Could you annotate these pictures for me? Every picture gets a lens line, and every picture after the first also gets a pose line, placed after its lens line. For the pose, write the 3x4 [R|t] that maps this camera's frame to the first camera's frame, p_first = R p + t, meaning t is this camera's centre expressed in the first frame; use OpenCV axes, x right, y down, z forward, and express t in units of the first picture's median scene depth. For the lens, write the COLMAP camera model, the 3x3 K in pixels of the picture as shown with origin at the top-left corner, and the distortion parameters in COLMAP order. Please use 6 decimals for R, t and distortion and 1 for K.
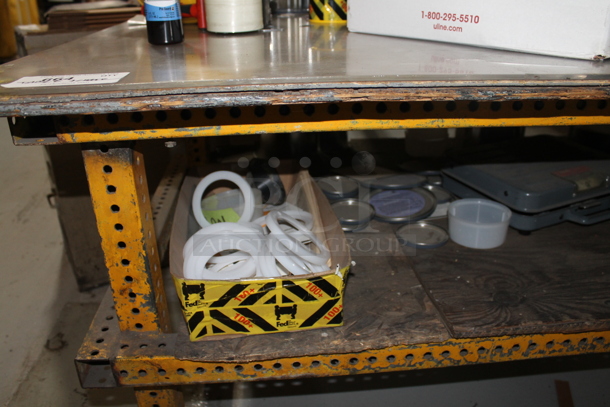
lens RADIAL K [[516.8, 0, 305.0], [0, 516.8, 203.5], [0, 0, 1]] dist [-0.162477, 0.141419]
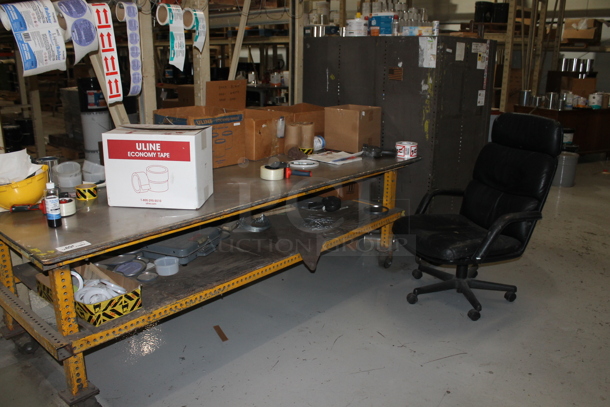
lens RADIAL K [[516.8, 0, 305.0], [0, 516.8, 203.5], [0, 0, 1]] dist [-0.162477, 0.141419]
pose [[0.725053, -0.176682, 0.665644, -1.101626], [0.268977, 0.962415, -0.037528, 0.026180], [-0.633995, 0.206253, 0.745325, -1.919761]]
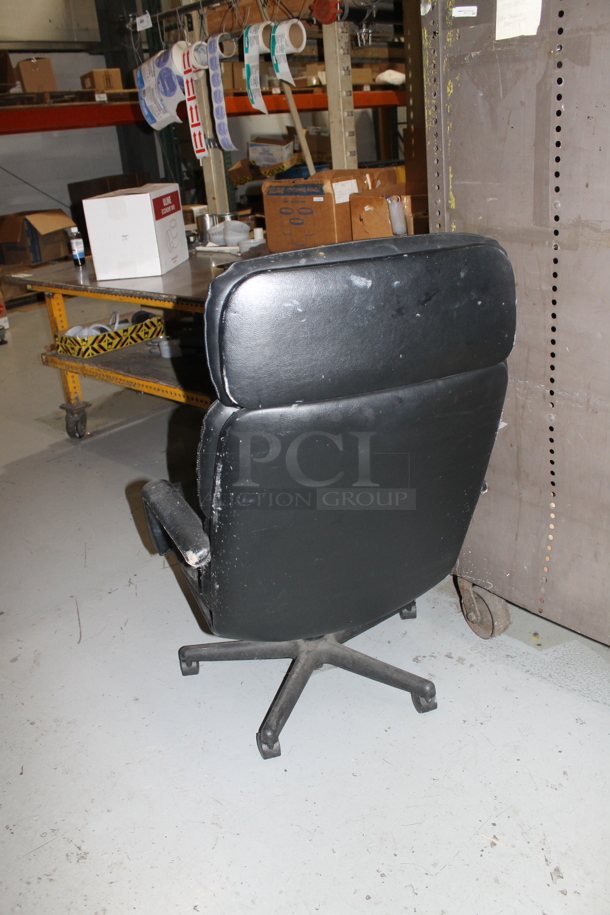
lens RADIAL K [[775.2, 0, 305.0], [0, 775.2, 457.5], [0, 0, 1]] dist [-0.162477, 0.141419]
pose [[0.660065, 0.255867, -0.706291, 4.554486], [-0.240365, 0.962713, 0.124127, -0.081079], [0.711716, 0.087835, 0.696955, -1.280865]]
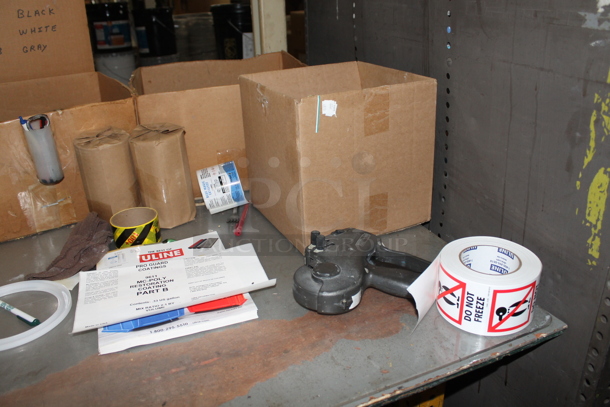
lens RADIAL K [[516.8, 0, 305.0], [0, 516.8, 203.5], [0, 0, 1]] dist [-0.162477, 0.141419]
pose [[0.946397, -0.148868, 0.286657, 2.198052], [0.155224, 0.987879, 0.000556, -0.605765], [-0.283265, 0.043970, 0.958033, 0.017422]]
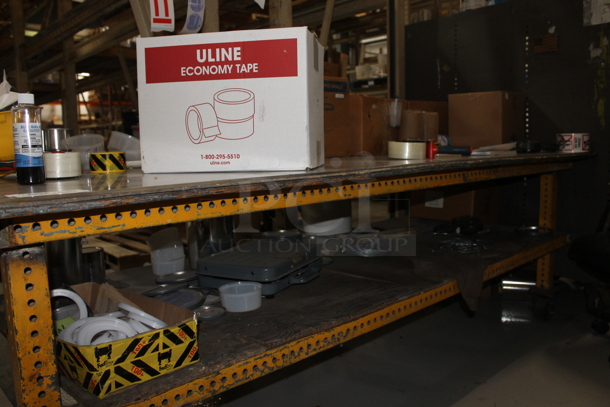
lens RADIAL K [[516.8, 0, 305.0], [0, 516.8, 203.5], [0, 0, 1]] dist [-0.162477, 0.141419]
pose [[0.780015, -0.082351, 0.620318, -0.550608], [0.272607, 0.937011, -0.218393, 0.220721], [-0.563260, 0.339453, 0.753332, -0.389175]]
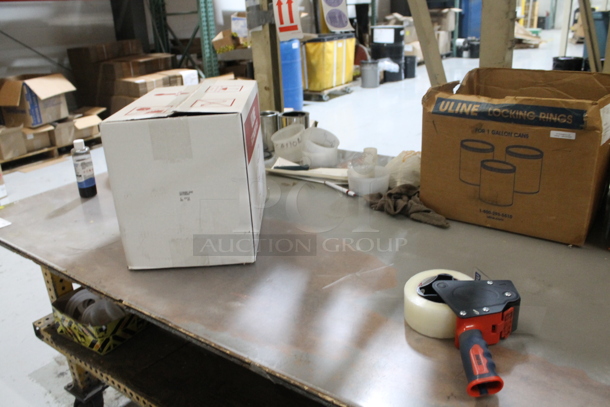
lens RADIAL K [[516.8, 0, 305.0], [0, 516.8, 203.5], [0, 0, 1]] dist [-0.162477, 0.141419]
pose [[0.757579, 0.212659, -0.617130, 1.778980], [-0.233069, 0.971246, 0.048573, -0.617580], [0.609715, 0.107036, 0.785360, -0.099038]]
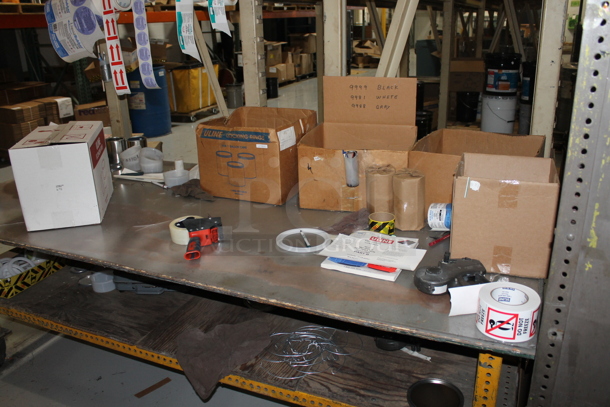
lens RADIAL K [[516.8, 0, 305.0], [0, 516.8, 203.5], [0, 0, 1]] dist [-0.162477, 0.141419]
pose [[0.881638, 0.150548, -0.447268, 2.933681], [-0.180849, 0.983179, -0.025550, -0.572955], [0.435898, 0.103414, 0.894035, -0.937169]]
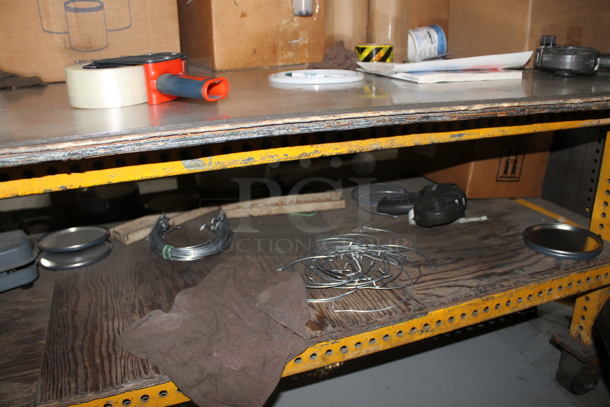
lens RADIAL K [[516.8, 0, 305.0], [0, 516.8, 203.5], [0, 0, 1]] dist [-0.162477, 0.141419]
pose [[0.956834, -0.105932, 0.270643, 1.408694], [0.128827, 0.989317, -0.068229, -0.030310], [-0.260524, 0.100150, 0.960259, -0.030629]]
